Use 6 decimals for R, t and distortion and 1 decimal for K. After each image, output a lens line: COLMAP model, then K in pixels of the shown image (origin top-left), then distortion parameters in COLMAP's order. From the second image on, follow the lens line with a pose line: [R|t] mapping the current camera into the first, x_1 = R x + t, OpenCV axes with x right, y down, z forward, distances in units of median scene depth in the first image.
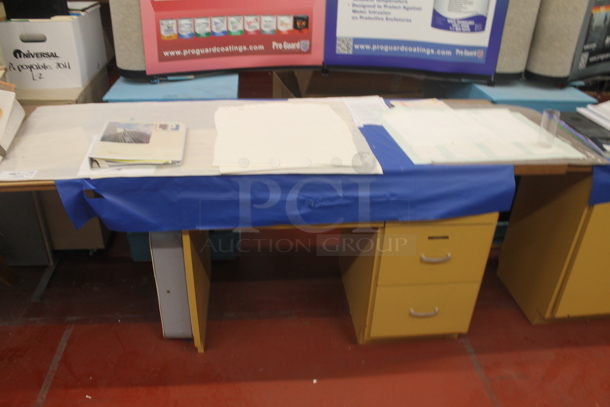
lens RADIAL K [[514.2, 0, 305.0], [0, 514.2, 203.5], [0, 0, 1]] dist [-0.171270, 0.142973]
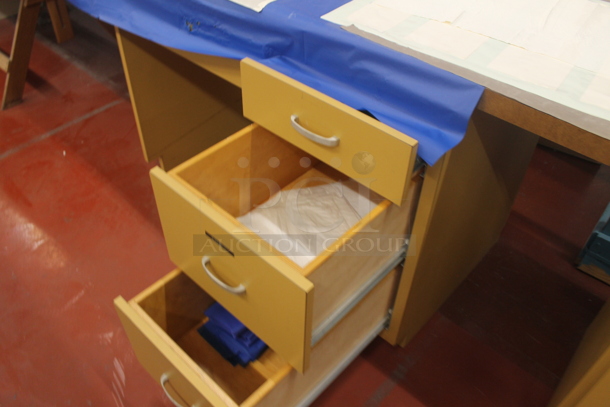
lens RADIAL K [[514.2, 0, 305.0], [0, 514.2, 203.5], [0, 0, 1]] dist [-0.171270, 0.142973]
pose [[0.667602, 0.497581, -0.553824, 0.454614], [-0.370980, 0.867267, 0.331998, -0.056737], [0.645509, -0.016185, 0.763581, 0.398591]]
